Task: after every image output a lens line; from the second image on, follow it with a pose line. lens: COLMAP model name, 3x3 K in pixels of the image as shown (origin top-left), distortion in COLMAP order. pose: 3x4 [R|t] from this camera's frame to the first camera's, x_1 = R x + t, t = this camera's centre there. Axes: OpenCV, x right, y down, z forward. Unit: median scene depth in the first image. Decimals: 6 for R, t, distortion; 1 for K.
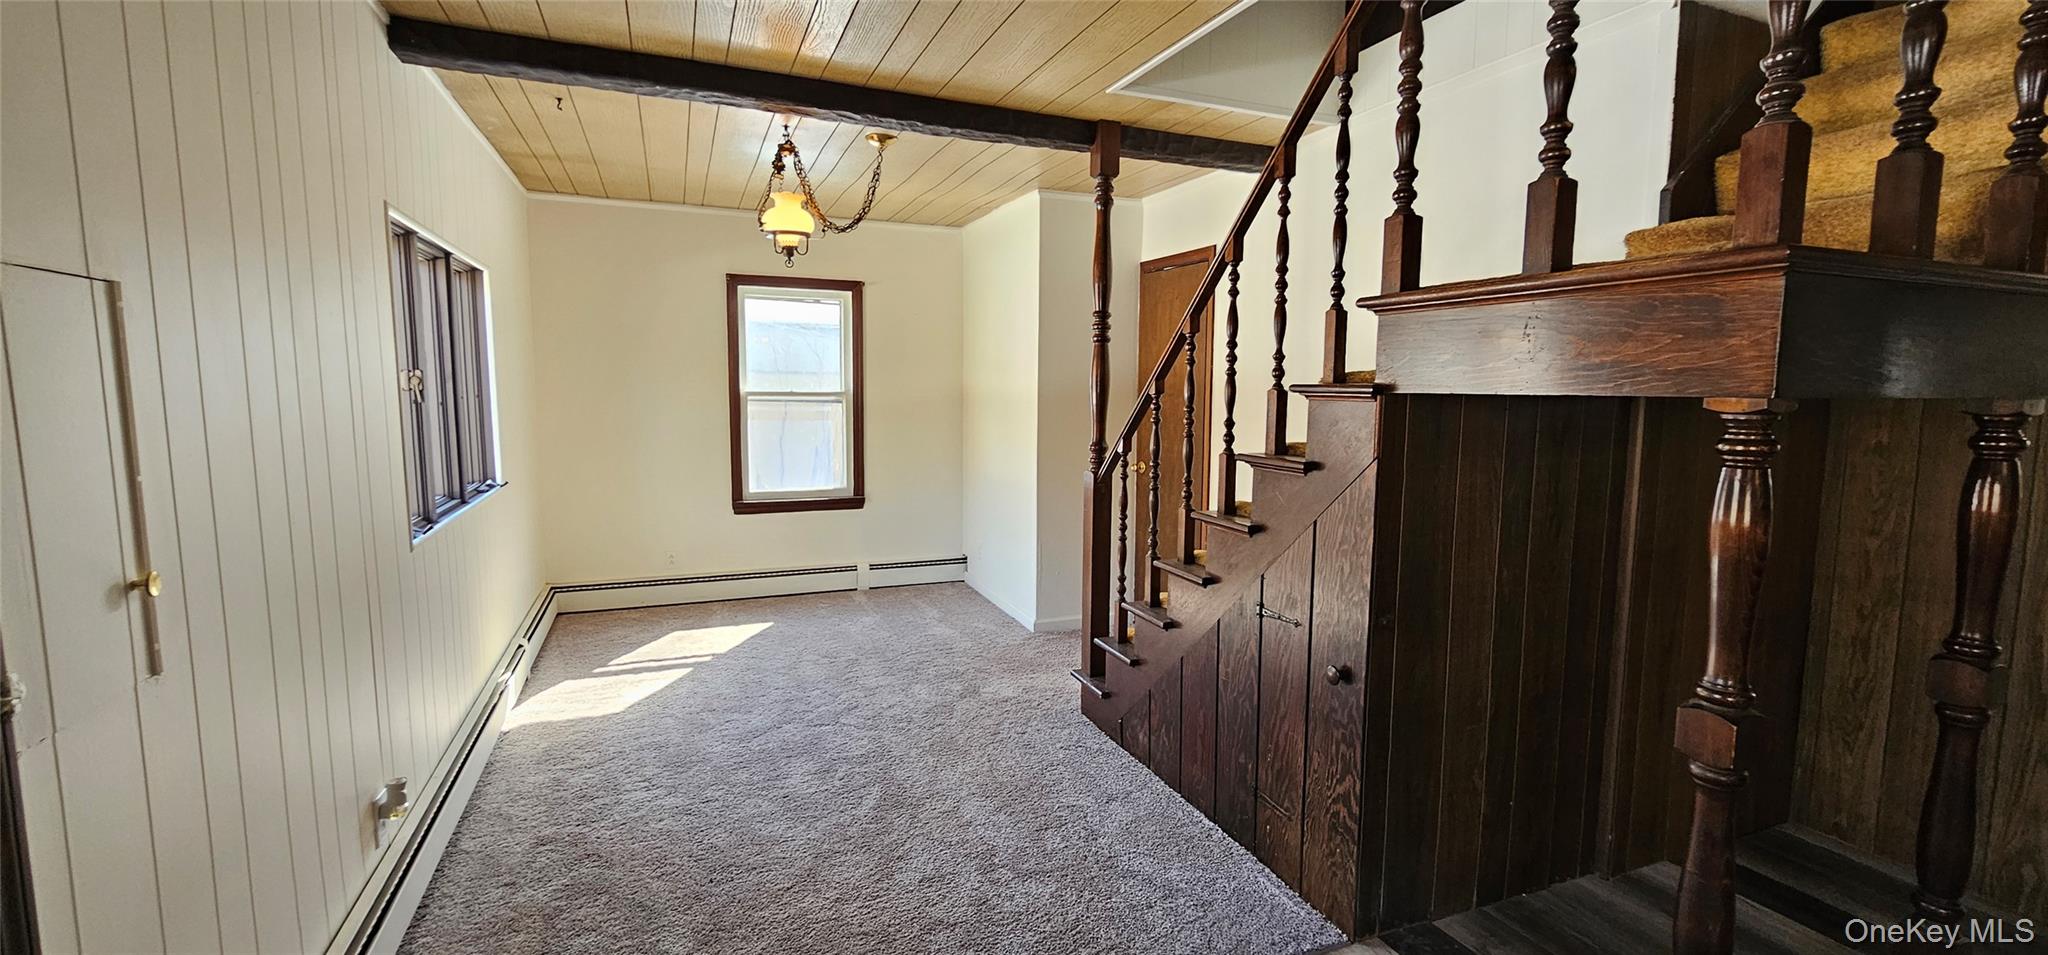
lens RADIAL K [[840.7, 0, 1028.0], [0, 840.7, 476.8], [0, 0, 1]] dist [-0.001598, -0.000705]
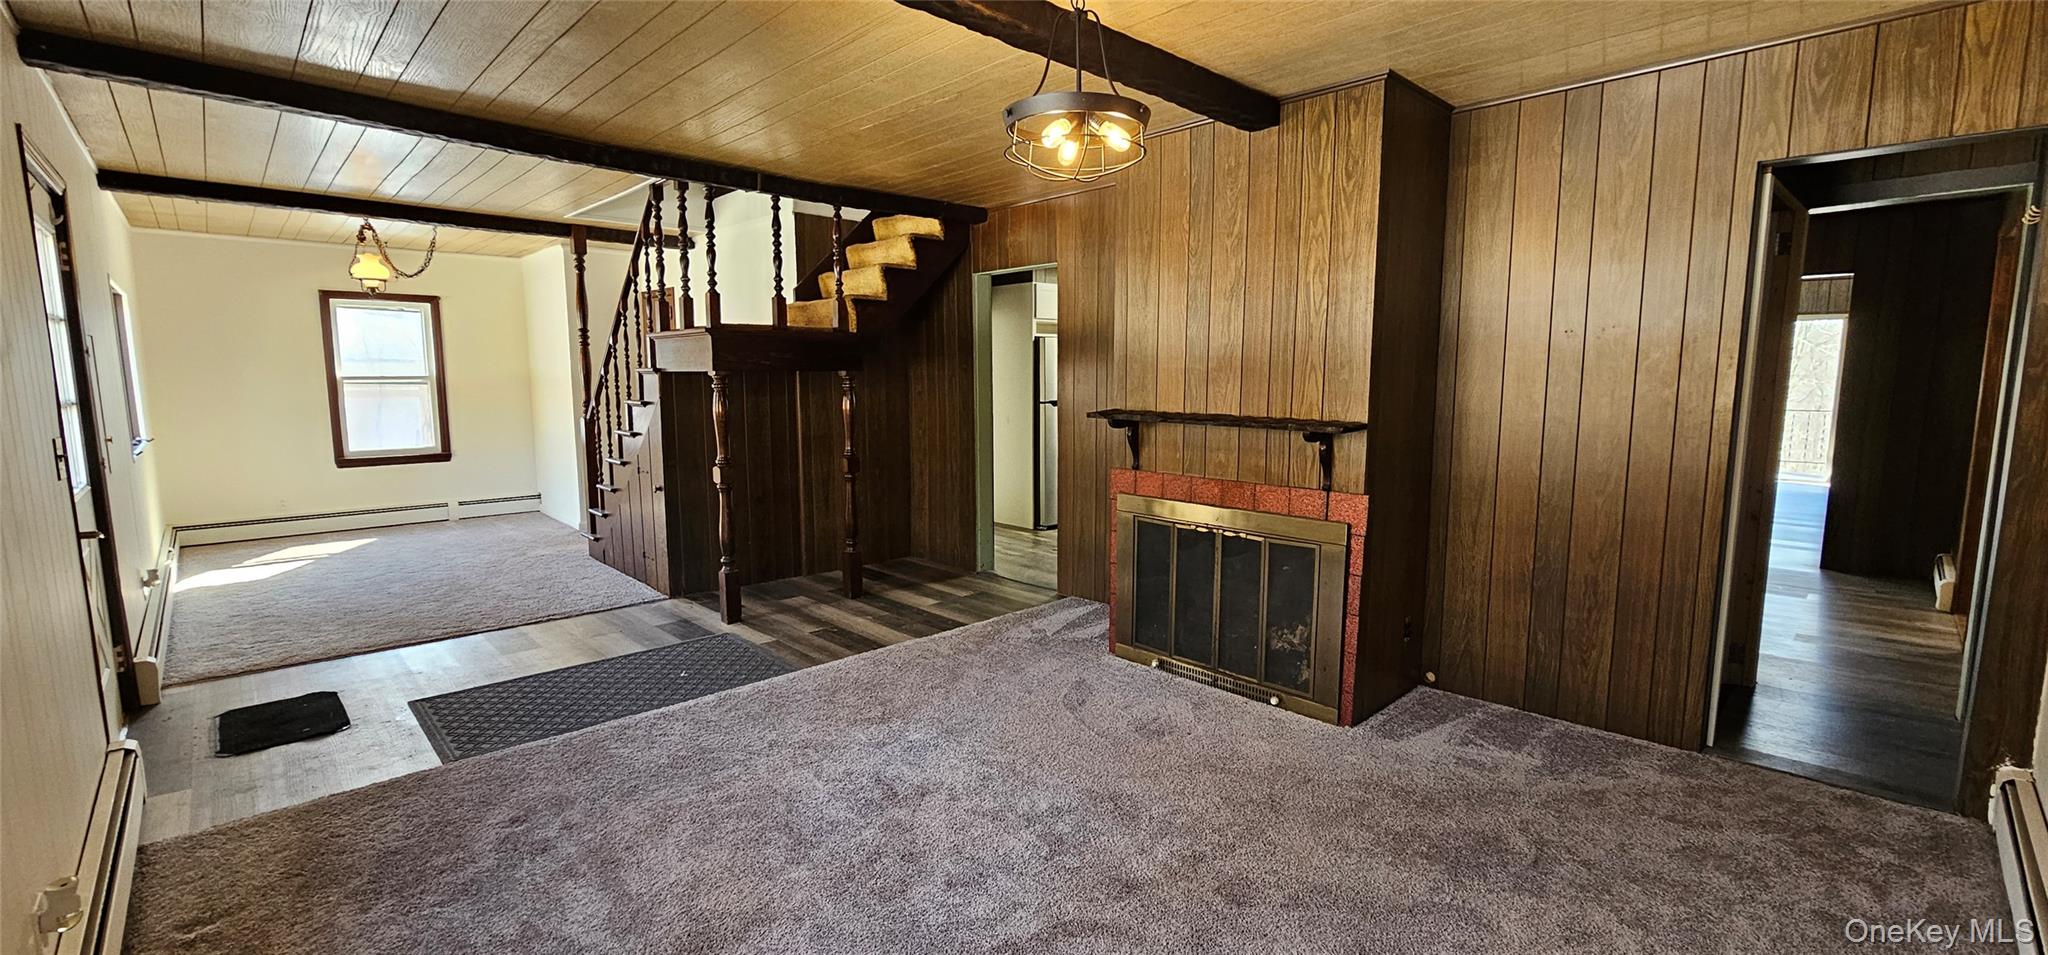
lens RADIAL K [[840.7, 0, 1022.9], [0, 840.7, 473.7], [0, 0, 1]] dist [-0.001598, -0.000705]
pose [[0.933059, -0.052063, 0.355936, 0.266643], [0.047001, 0.998633, 0.022860, 0.101054], [-0.356639, -0.004600, 0.934231, -0.880521]]
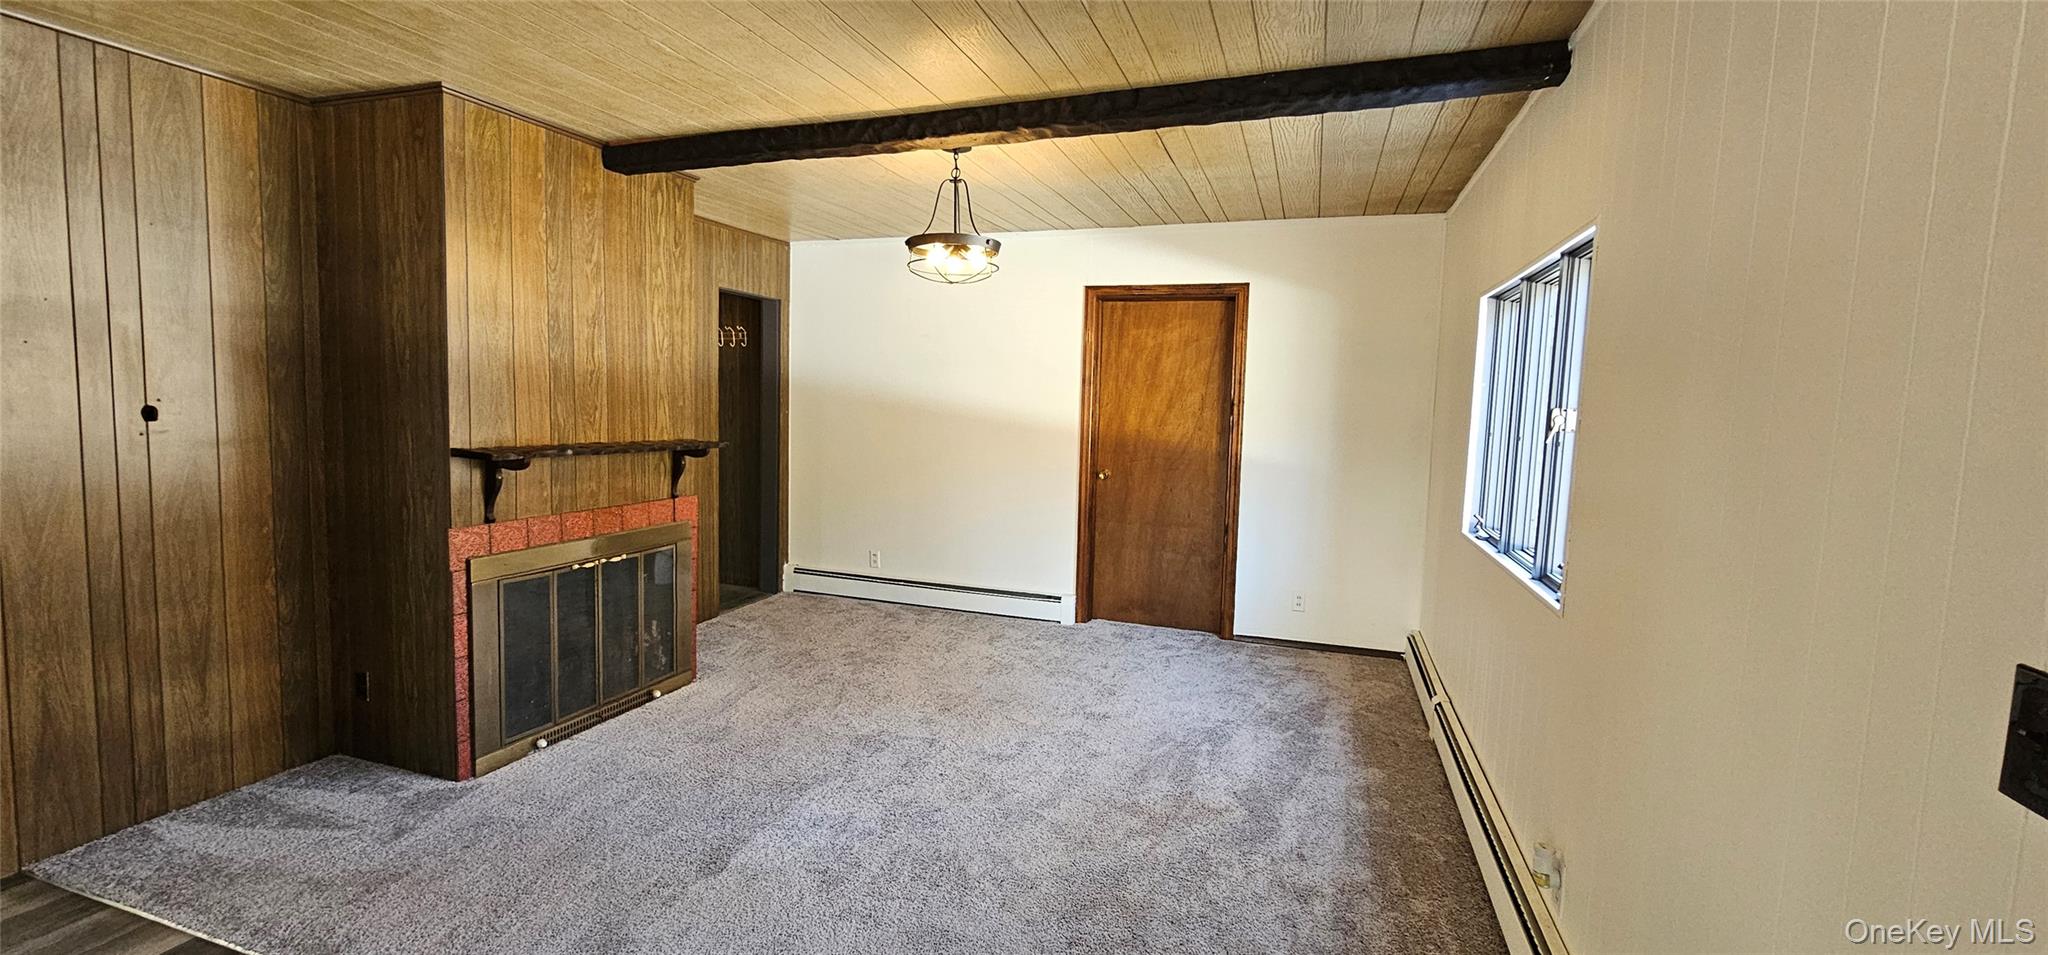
lens RADIAL K [[840.7, 0, 1023.0], [0, 840.7, 471.6], [0, 0, 1]] dist [-0.001598, -0.000705]
pose [[-0.744096, -0.078312, 0.663467, -0.134413], [0.045911, 0.984764, 0.167727, -0.030169], [-0.666493, 0.155266, -0.729163, 0.242911]]
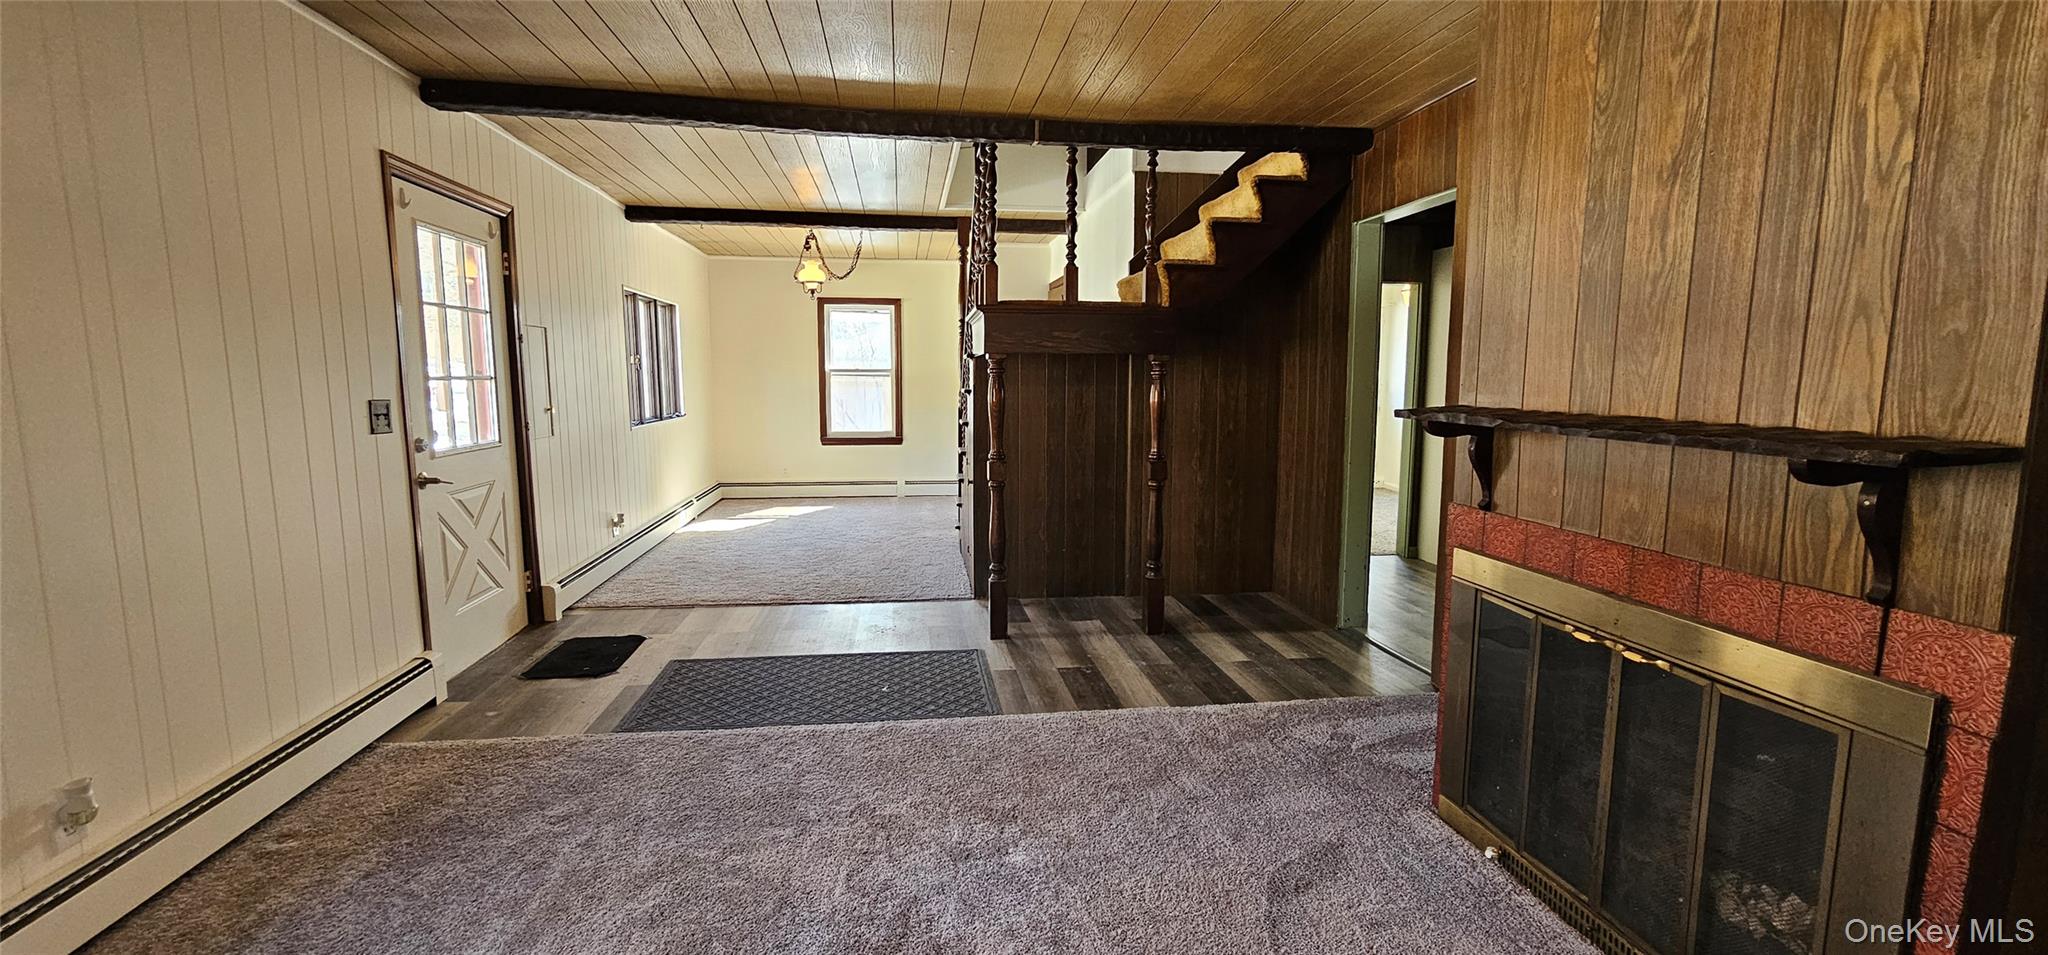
lens RADIAL K [[840.7, 0, 1017.1], [0, 840.7, 473.1], [0, 0, 1]] dist [-0.001598, -0.000705]
pose [[0.965573, 0.024344, -0.258992, 0.588240], [-0.022757, 0.999699, 0.009124, 0.101895], [0.259136, -0.002916, 0.965836, -0.634822]]
